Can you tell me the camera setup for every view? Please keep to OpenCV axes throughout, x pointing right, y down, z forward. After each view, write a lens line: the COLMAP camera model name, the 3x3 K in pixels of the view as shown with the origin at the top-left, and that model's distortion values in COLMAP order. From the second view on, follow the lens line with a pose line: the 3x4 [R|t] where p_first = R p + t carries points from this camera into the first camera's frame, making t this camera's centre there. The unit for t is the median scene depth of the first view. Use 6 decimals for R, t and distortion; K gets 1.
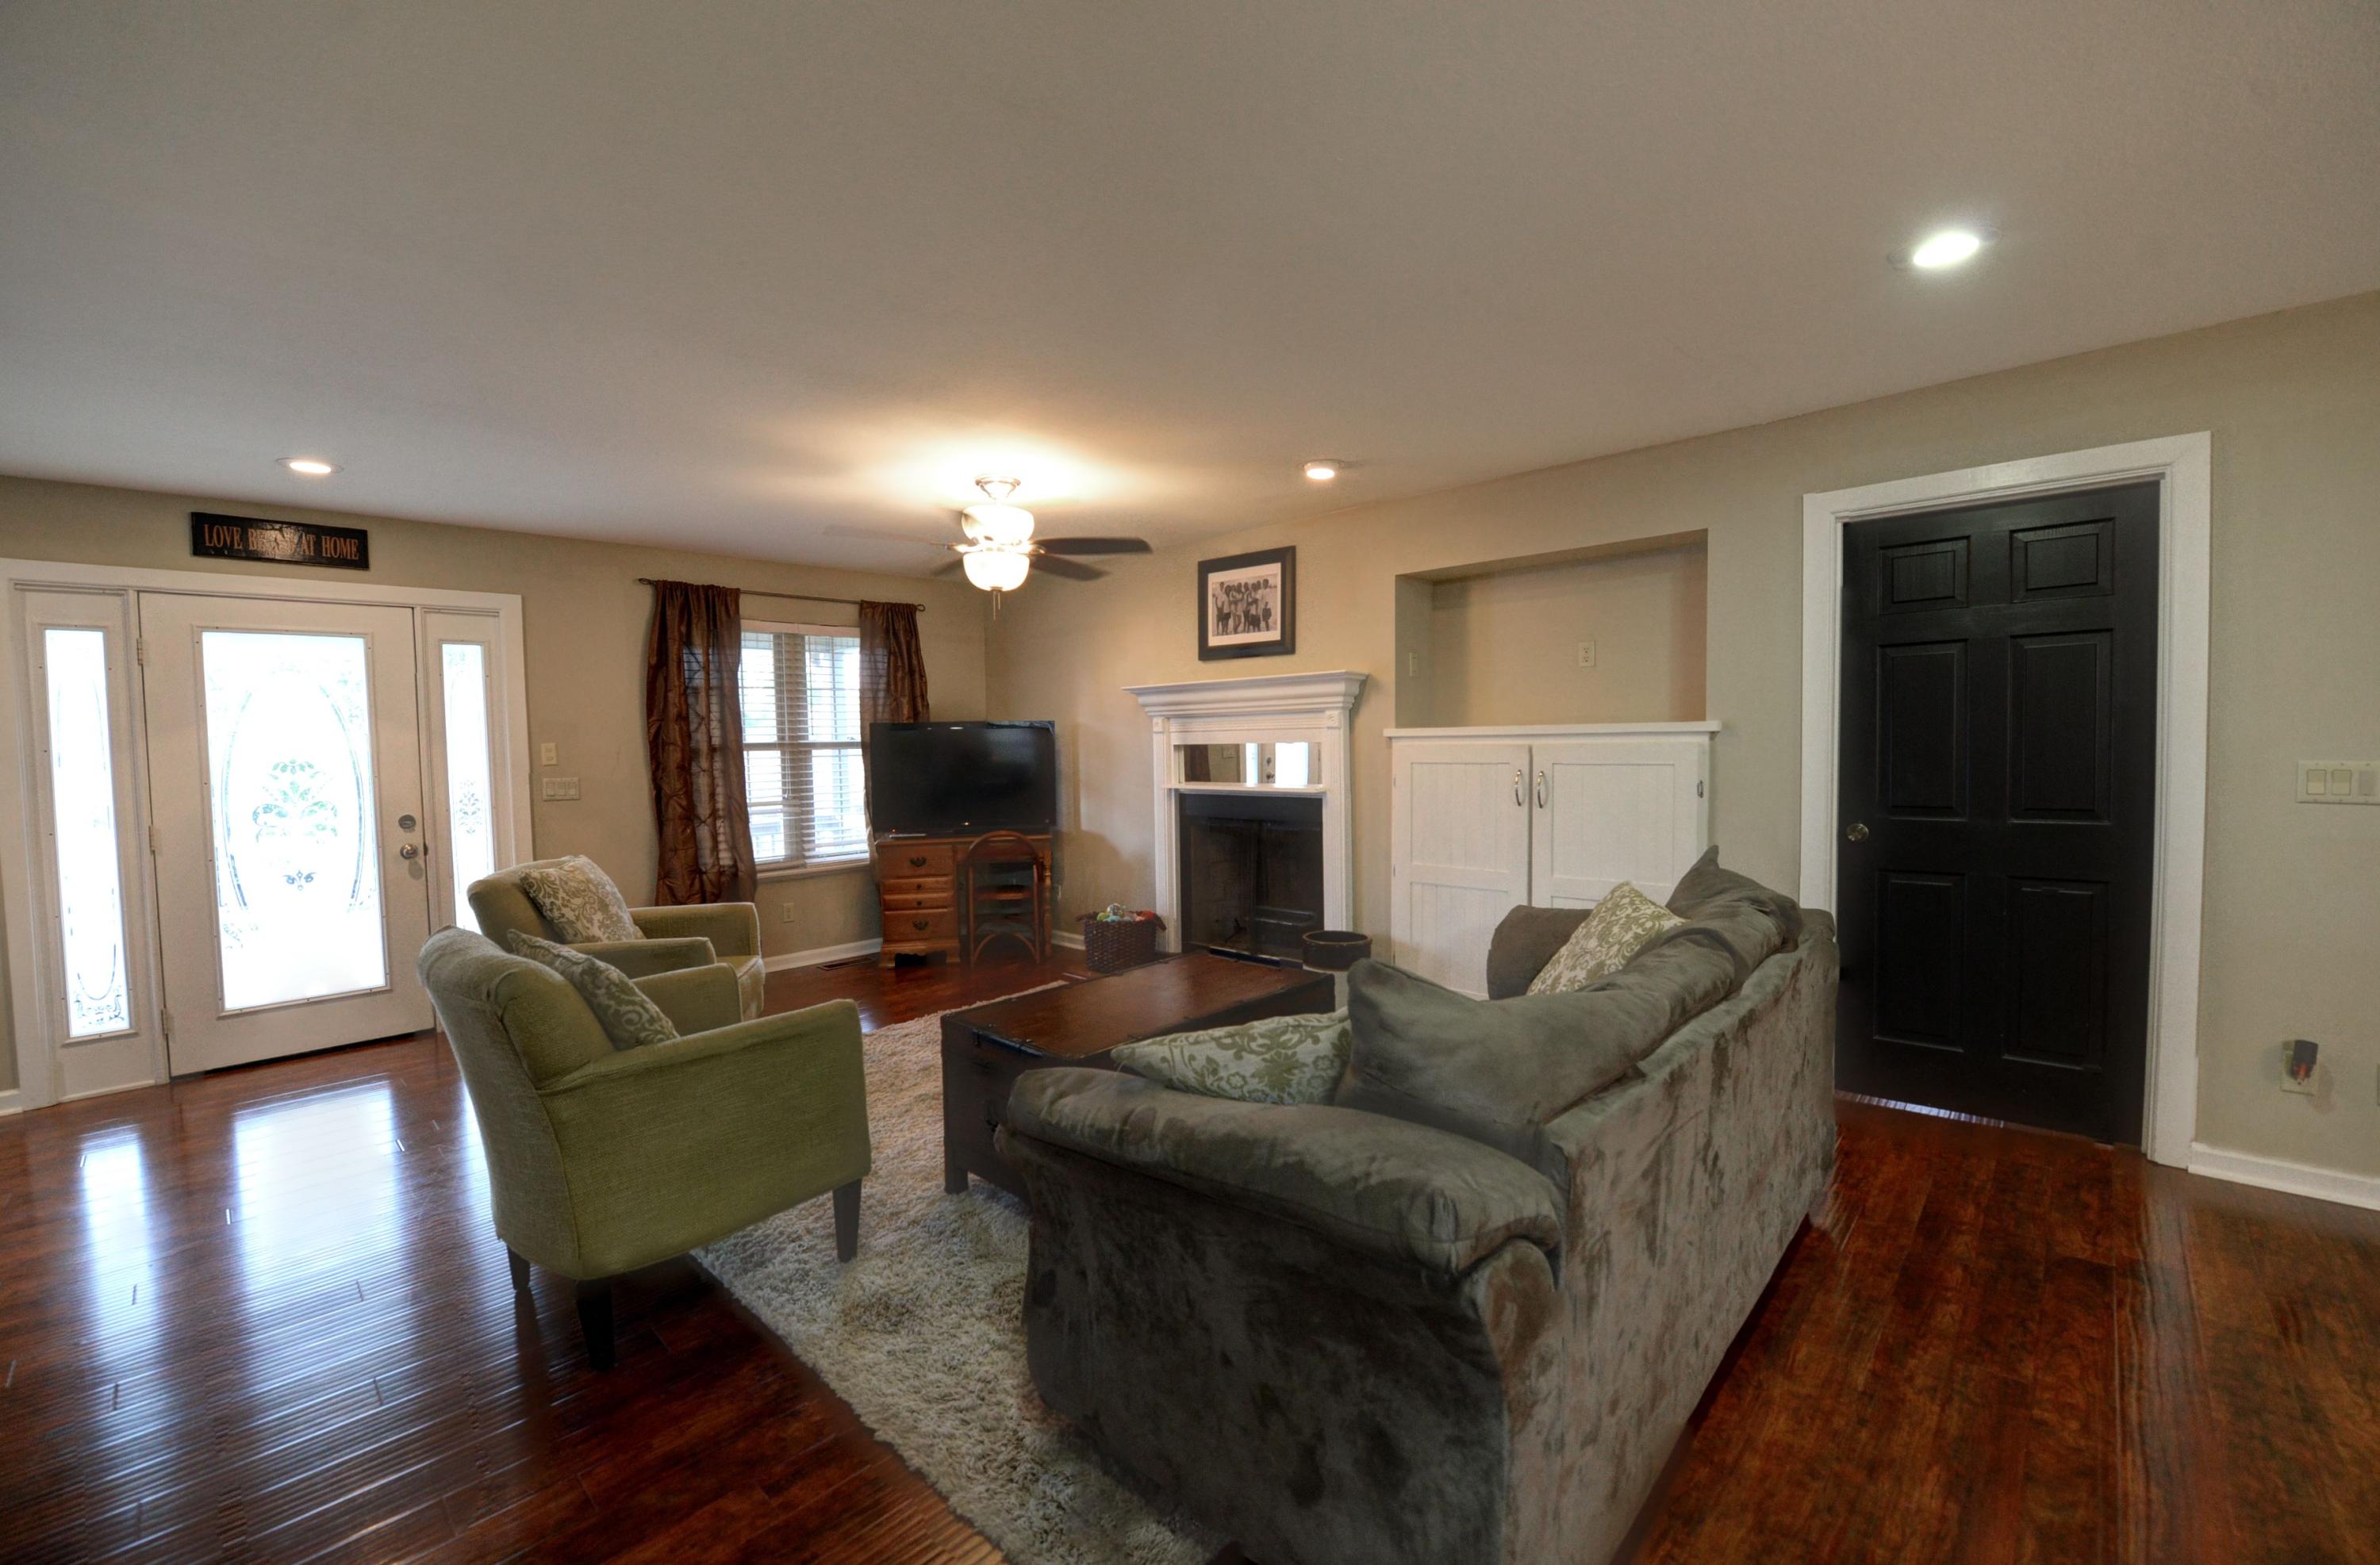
lens RADIAL K [[956.1, 0, 1191.3], [0, 956.1, 773.0], [0, 0, 1]] dist [-0.016268, -0.003977]
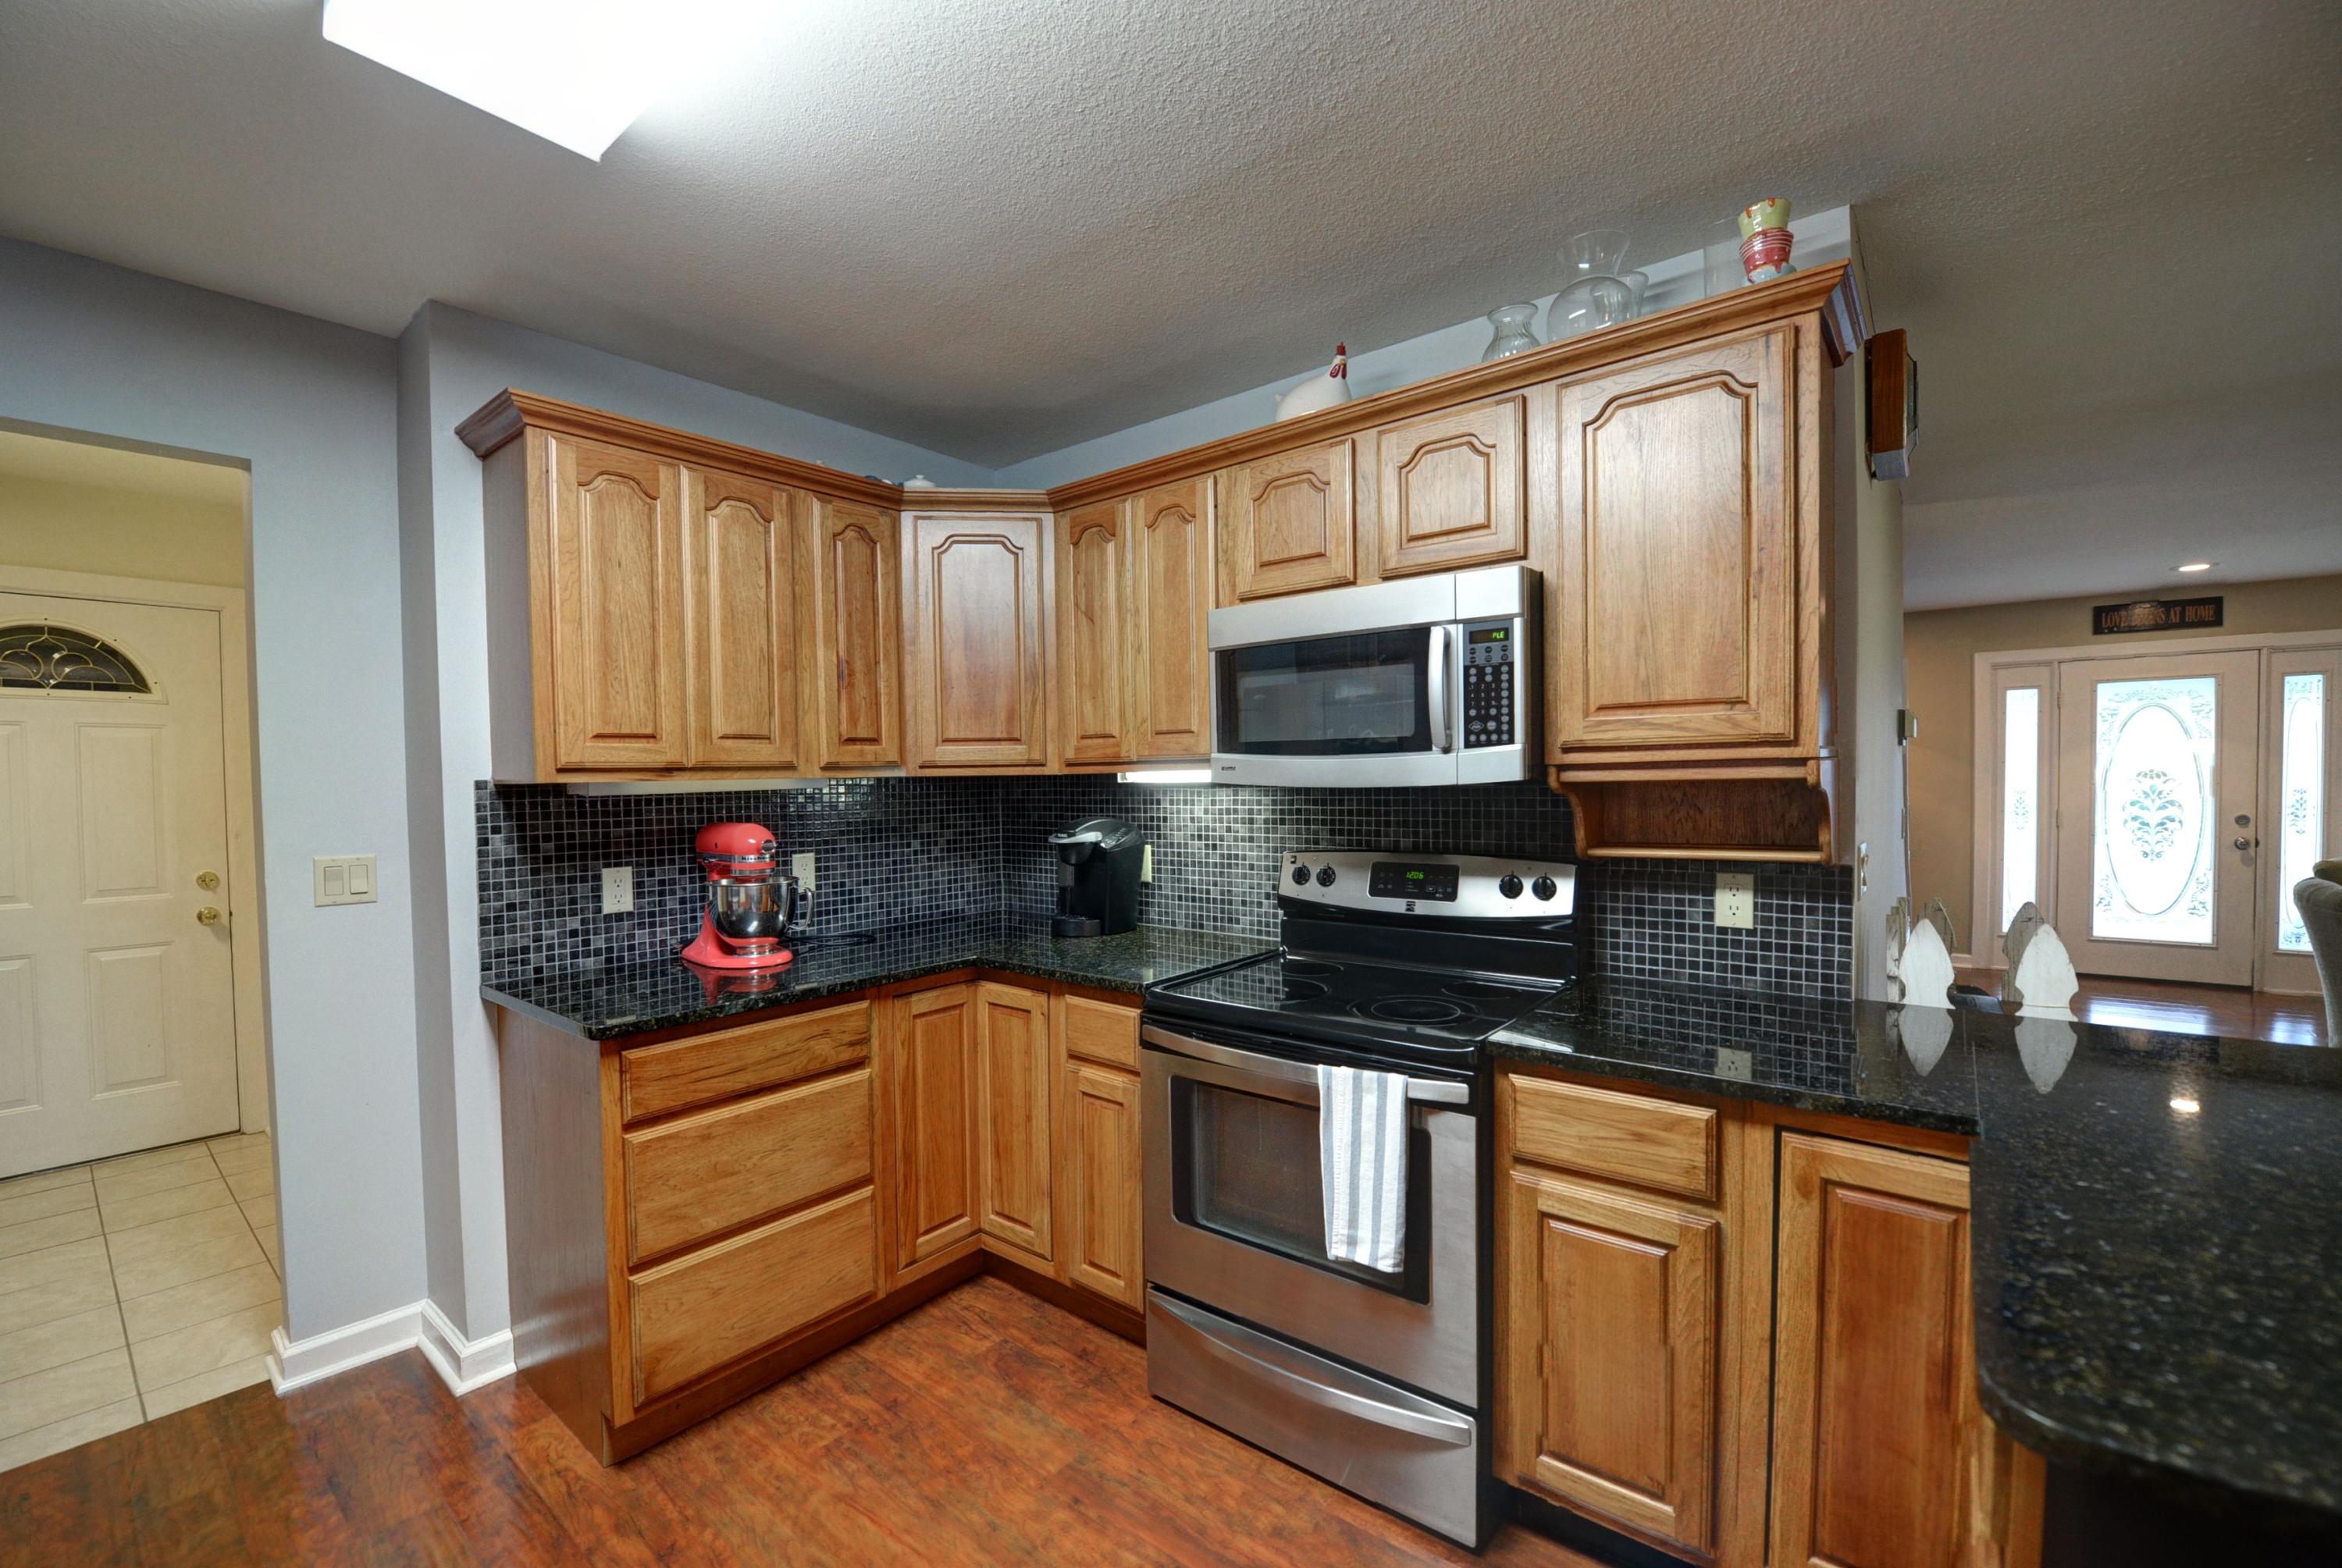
lens RADIAL K [[966.0, 0, 1178.8], [0, 966.0, 805.1], [0, 0, 1]] dist [-0.018593, -0.000178]
pose [[0.080811, 0.052577, -0.995342, 0.286436], [-0.027266, 0.998351, 0.050522, 0.005989], [0.996356, 0.023056, 0.082111, -0.481330]]
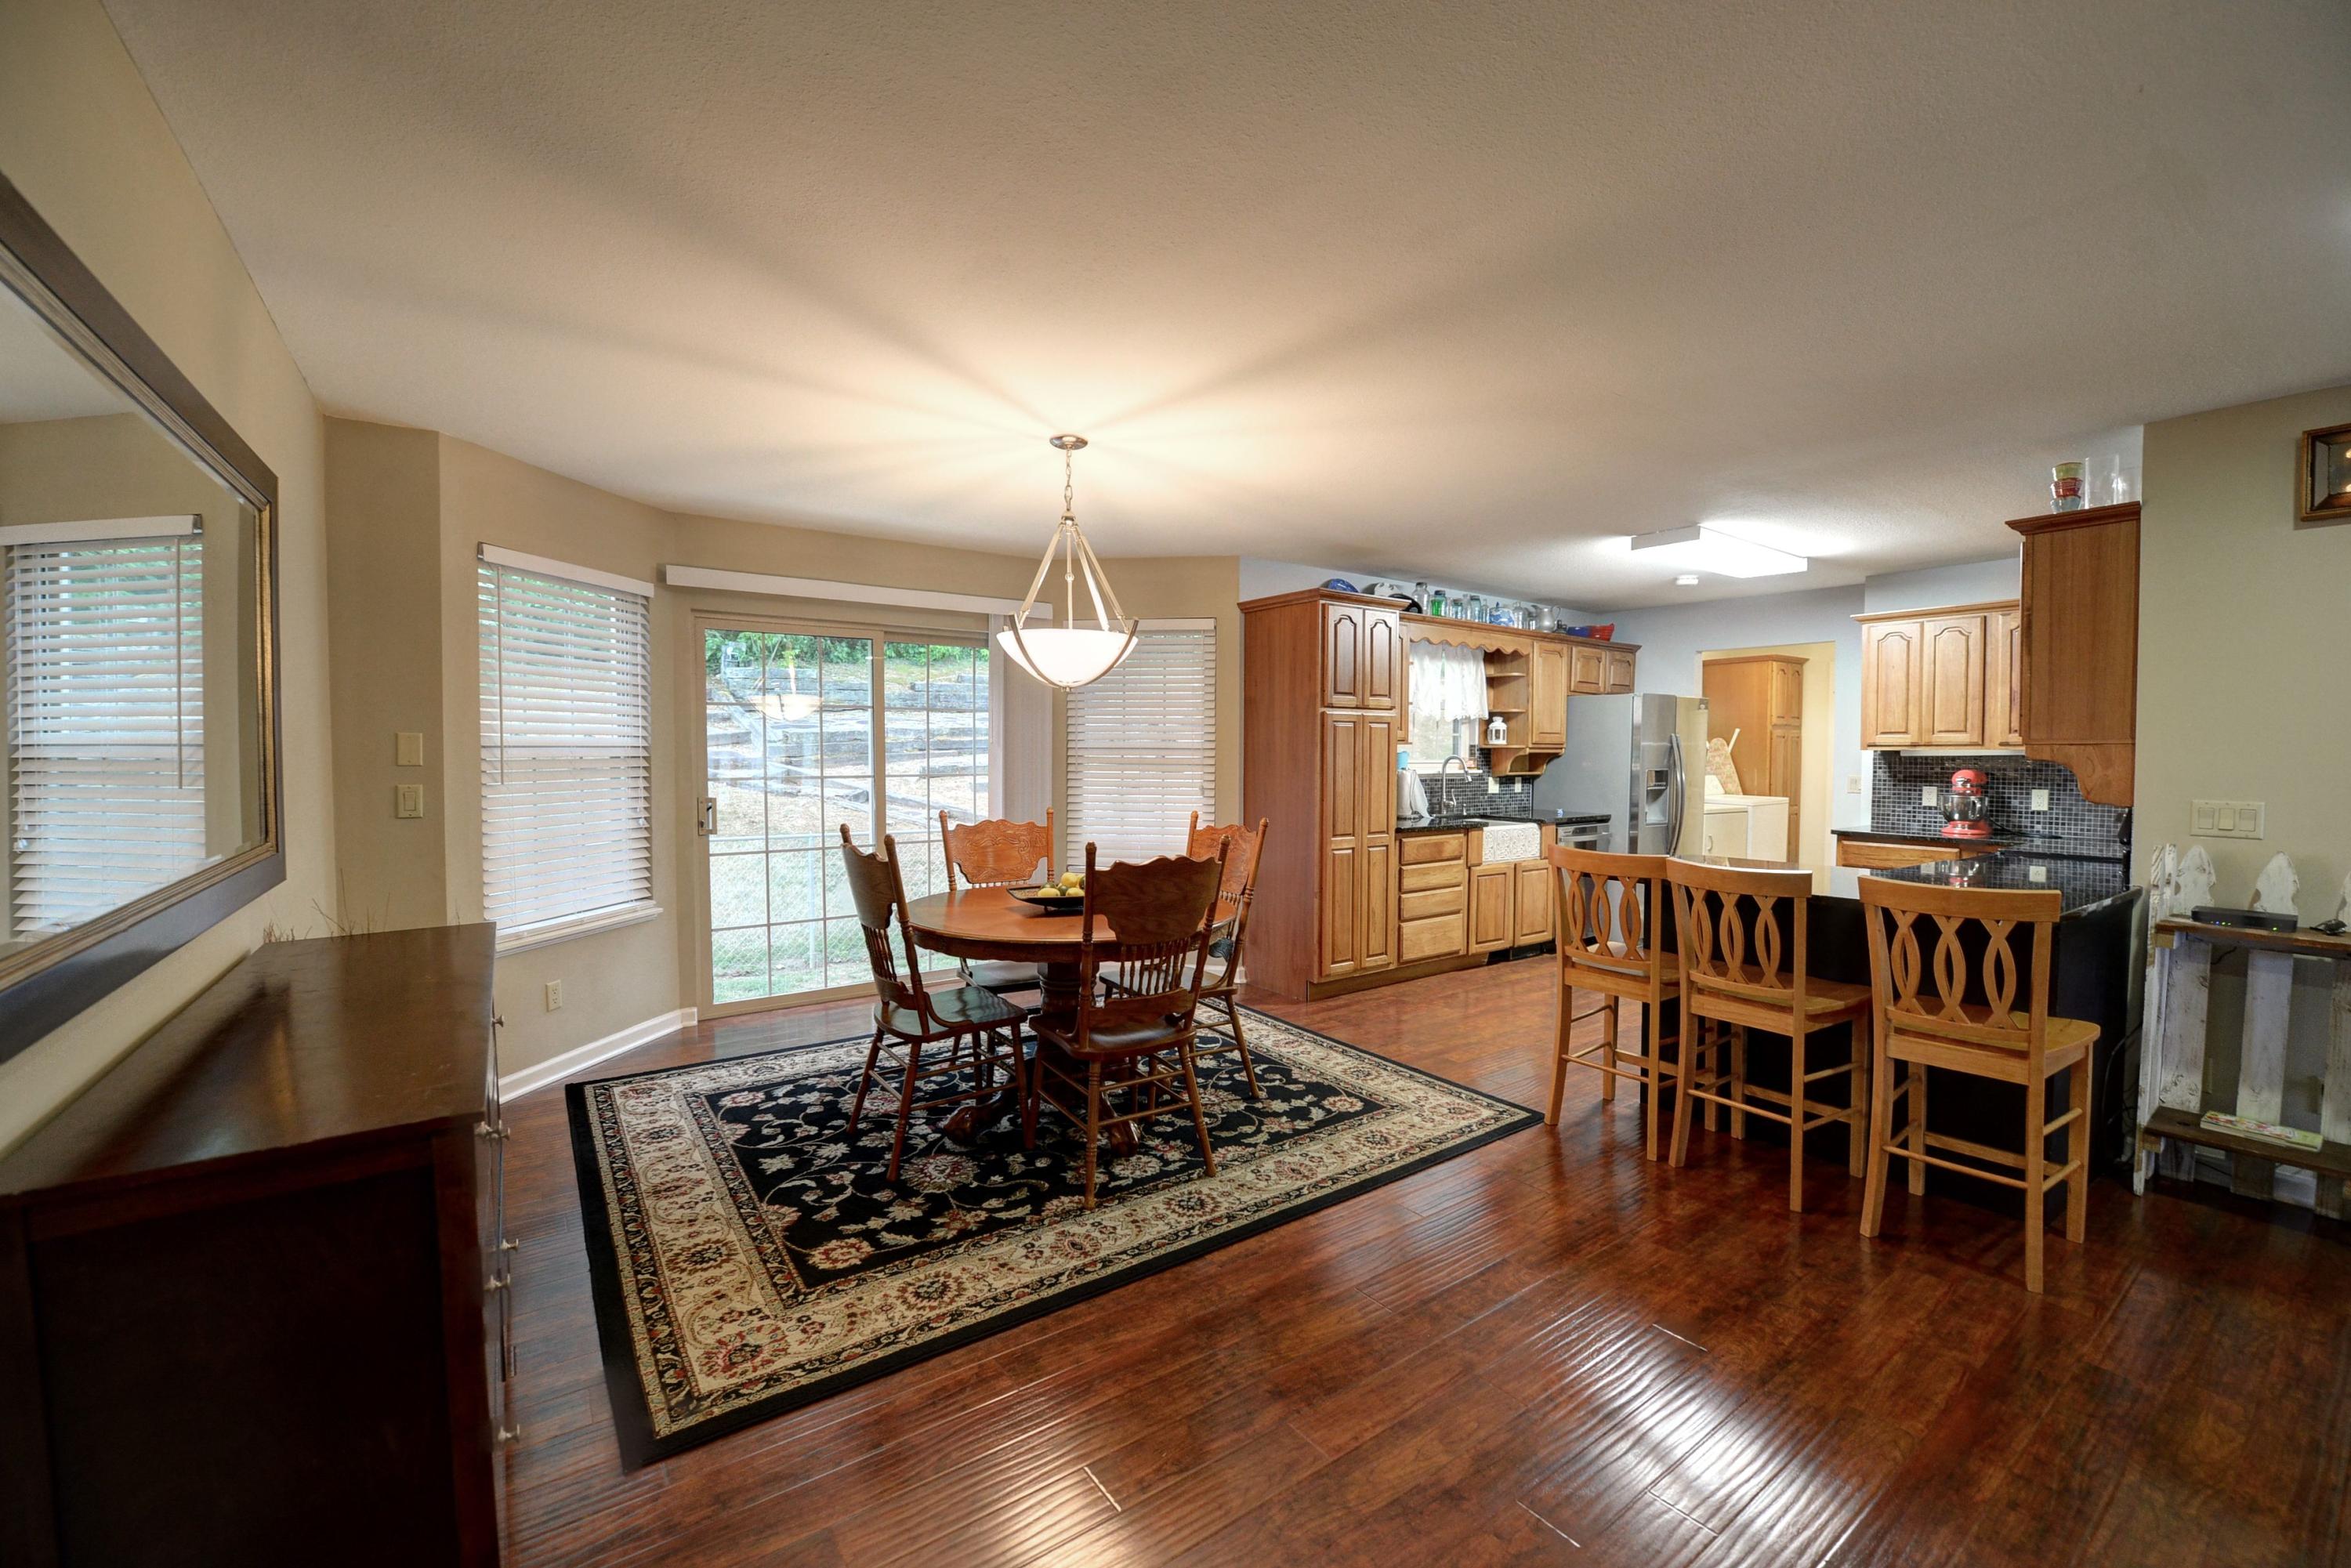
lens RADIAL K [[950.7, 0, 1181.2], [0, 950.7, 777.1], [0, 0, 1]] dist [-0.022680, -0.000040]
pose [[-0.981958, 0.014556, 0.188536, 0.447326], [0.026490, 0.997790, 0.060932, -0.033271], [-0.187233, 0.064827, -0.980174, 0.535868]]
